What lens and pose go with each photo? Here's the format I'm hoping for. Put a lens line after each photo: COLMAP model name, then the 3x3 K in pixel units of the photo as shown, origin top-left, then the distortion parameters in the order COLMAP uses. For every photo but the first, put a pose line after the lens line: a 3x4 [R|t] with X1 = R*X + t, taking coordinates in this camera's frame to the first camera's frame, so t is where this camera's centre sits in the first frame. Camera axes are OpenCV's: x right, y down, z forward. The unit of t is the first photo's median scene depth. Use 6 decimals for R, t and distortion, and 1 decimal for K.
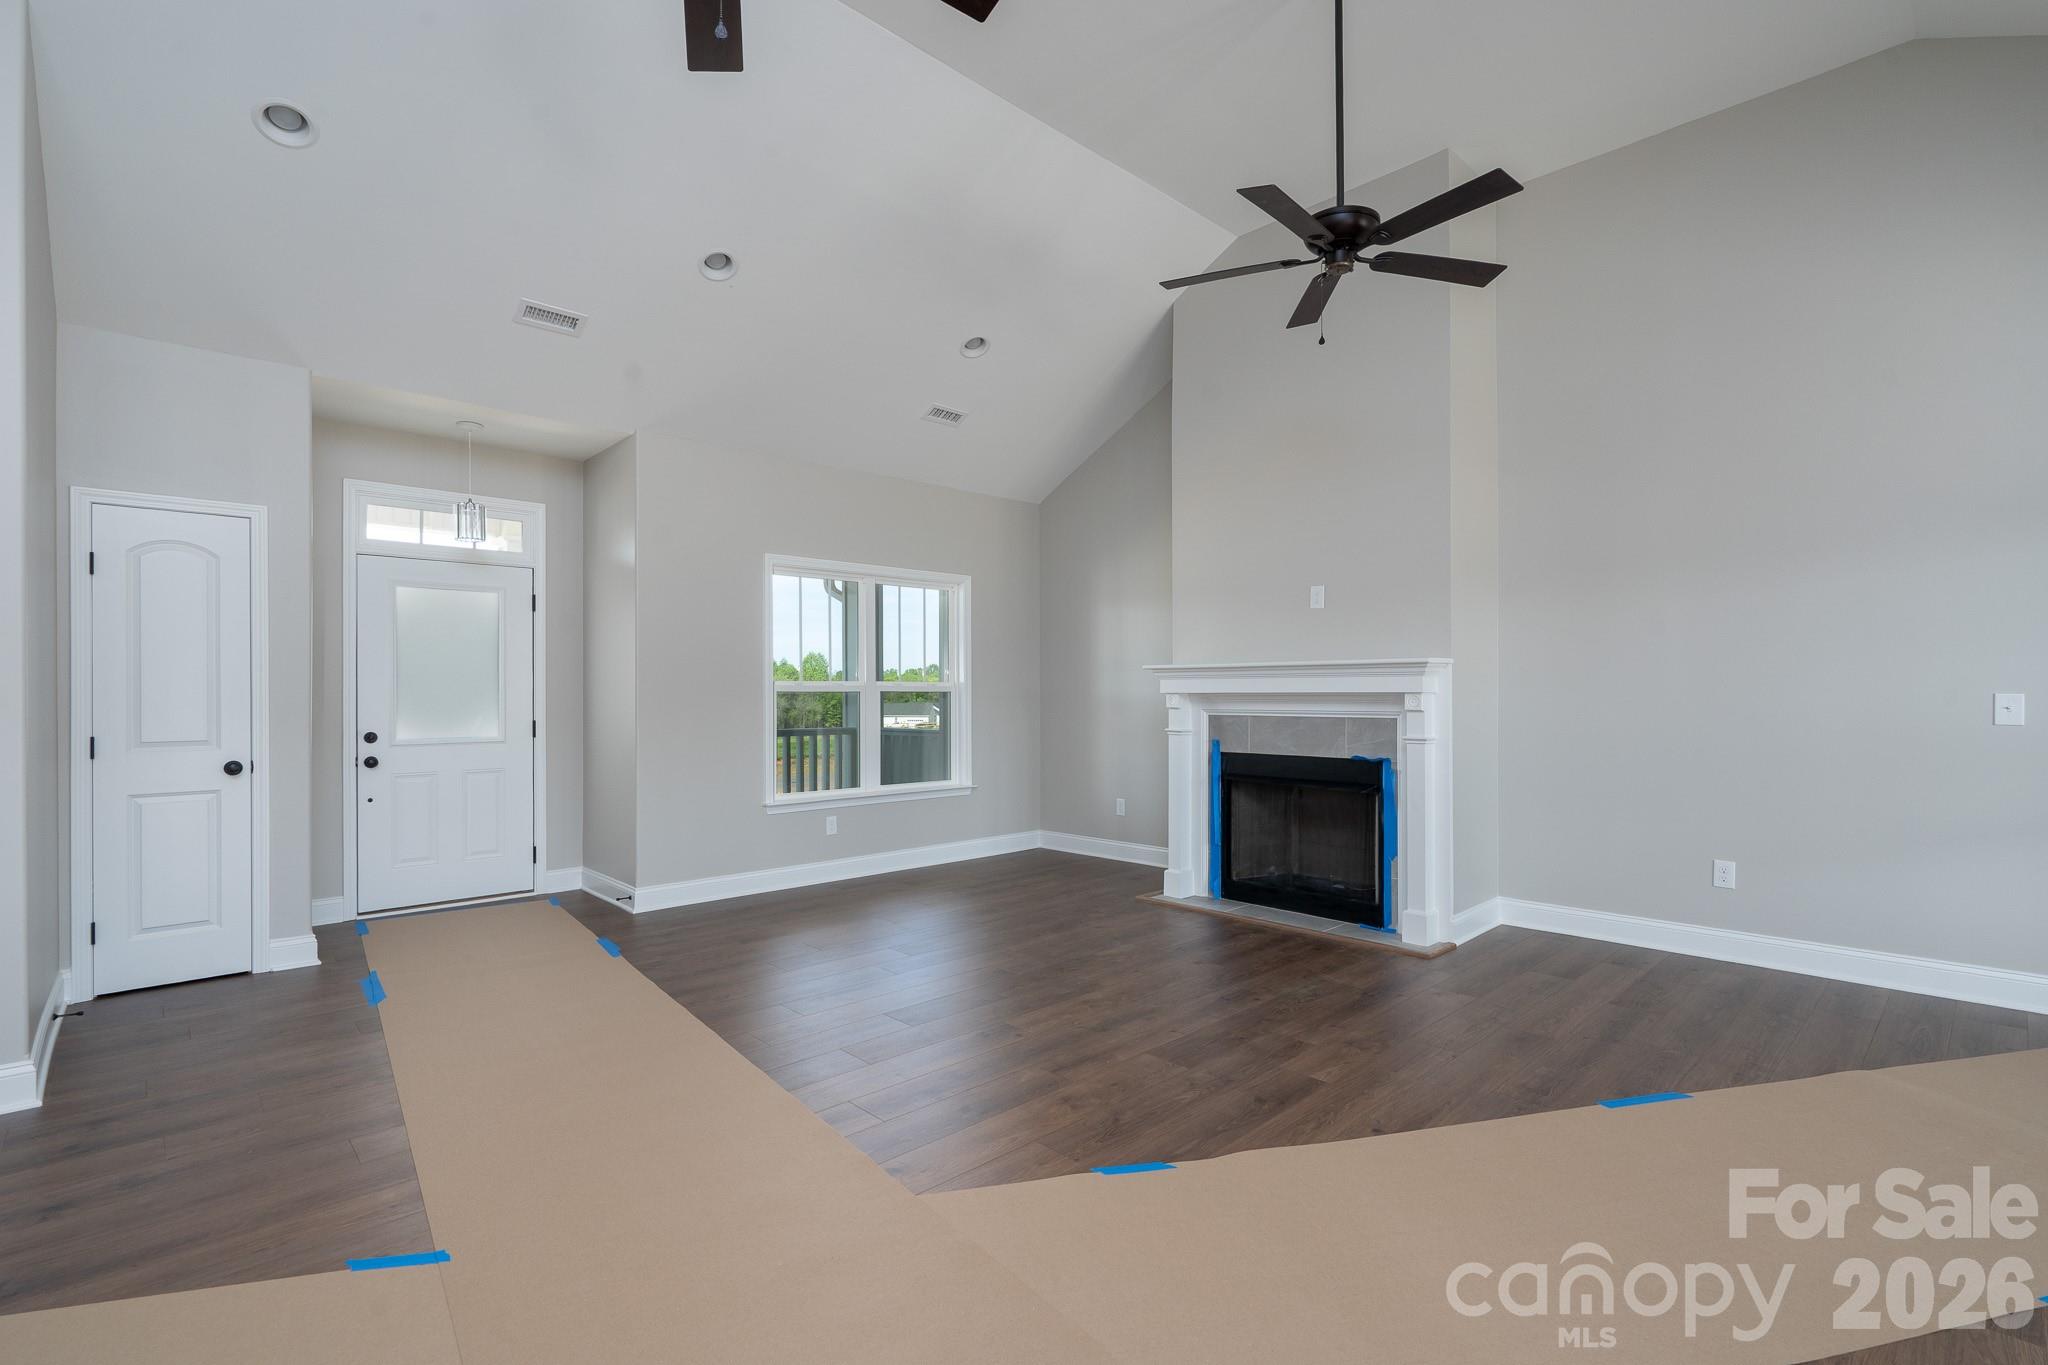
lens RADIAL K [[940.9, 0, 1004.6], [0, 940.9, 693.7], [0, 0, 1]] dist [-0.004756, 0.000827]
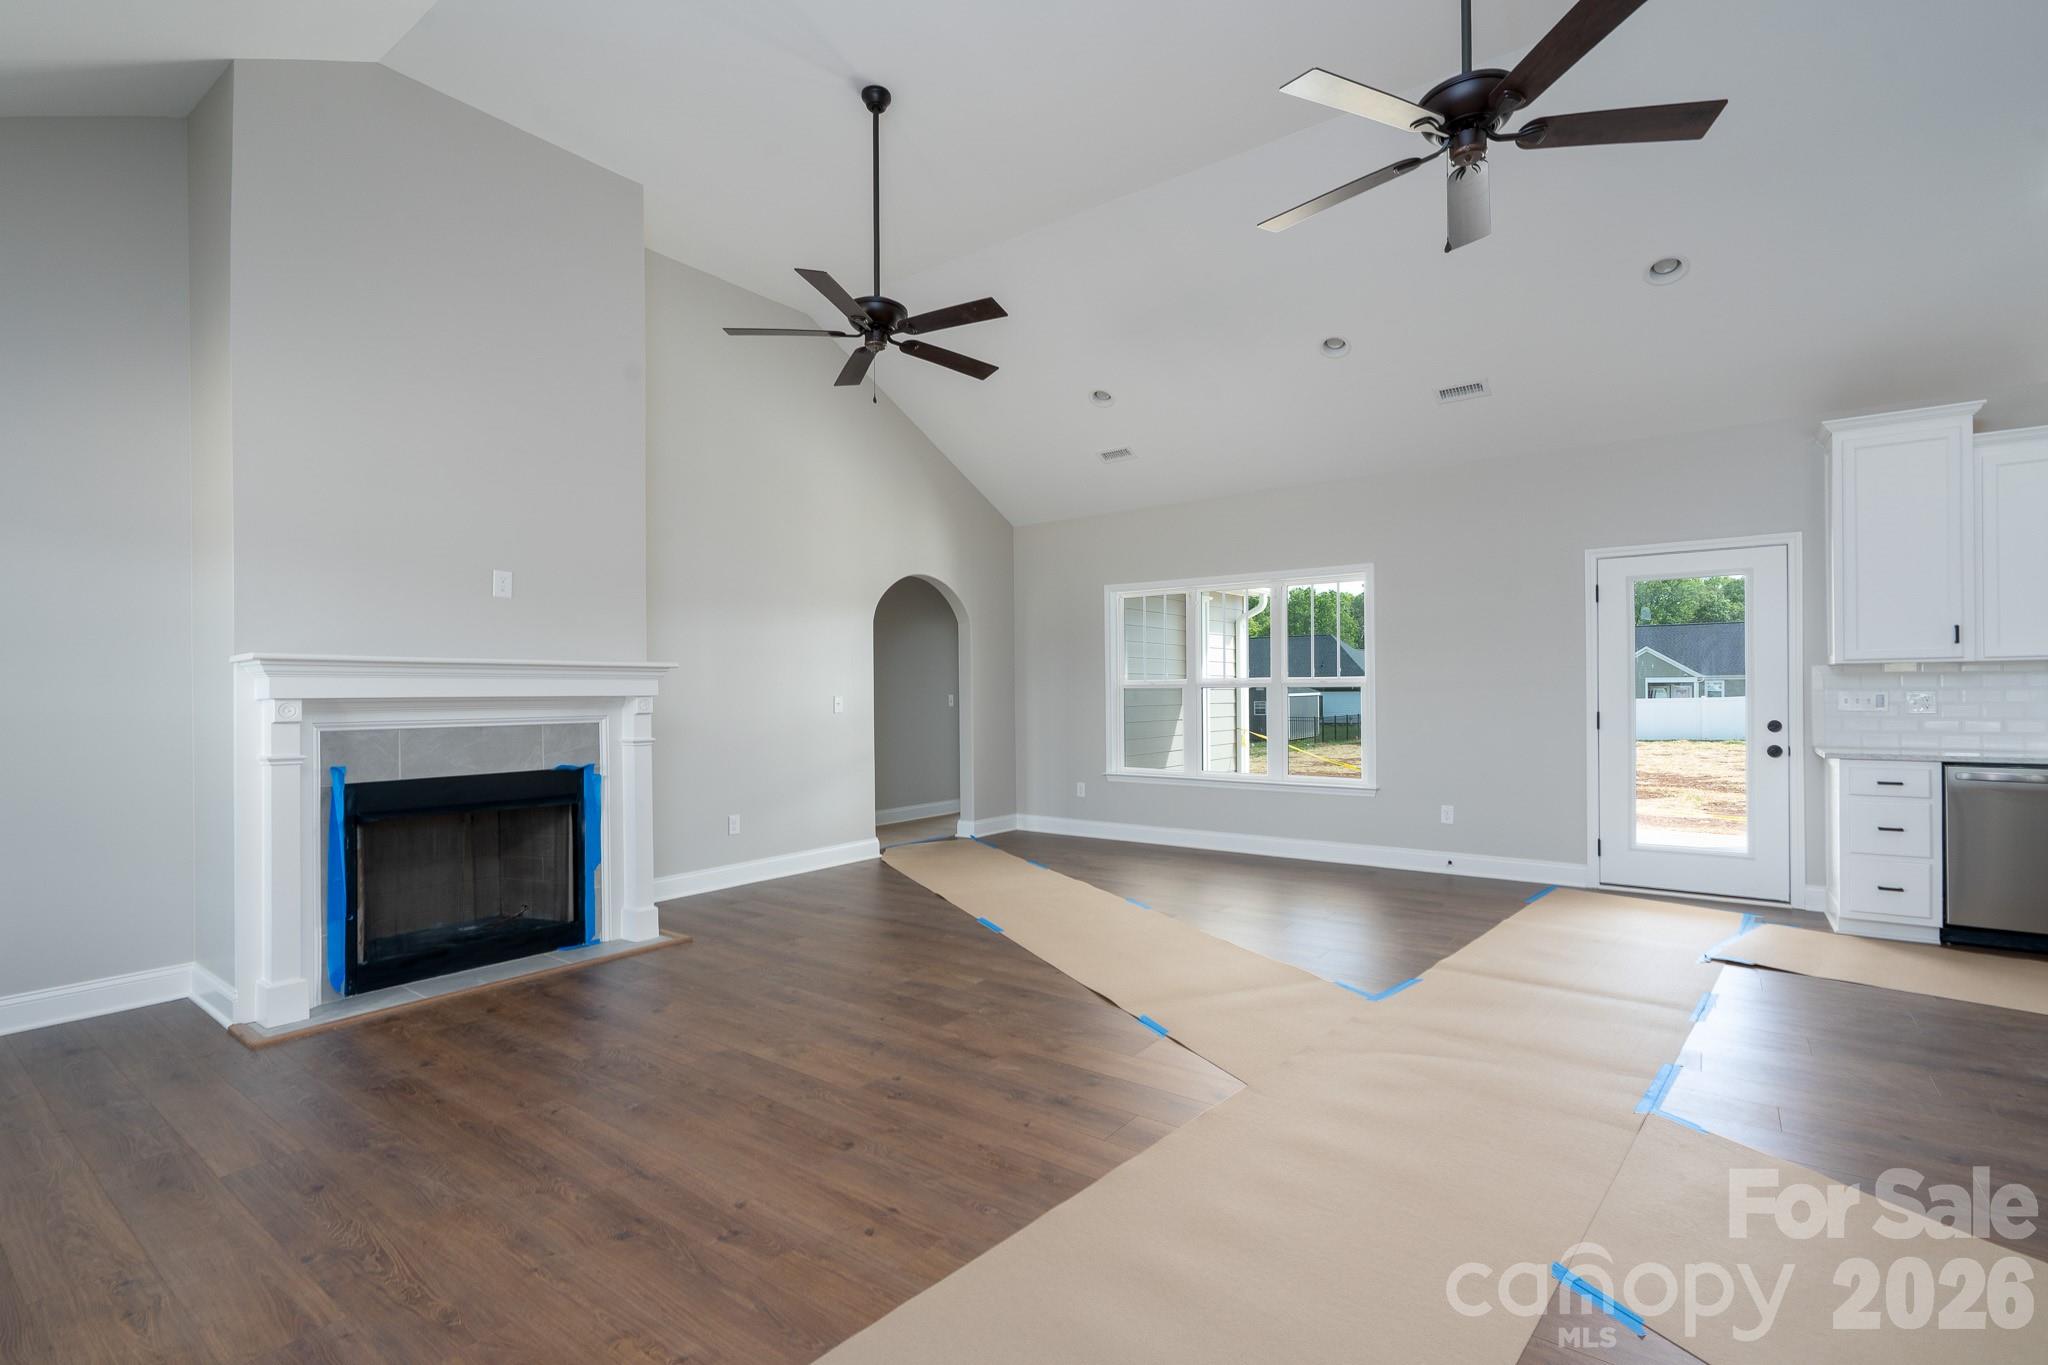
lens RADIAL K [[940.9, 0, 1025.7], [0, 940.9, 691.8], [0, 0, 1]] dist [-0.004756, 0.000827]
pose [[-0.189346, 0.005171, 0.981897, -0.609247], [0.008701, 0.999956, -0.003588, 0.001351], [-0.981872, 0.007864, -0.189382, 0.723797]]
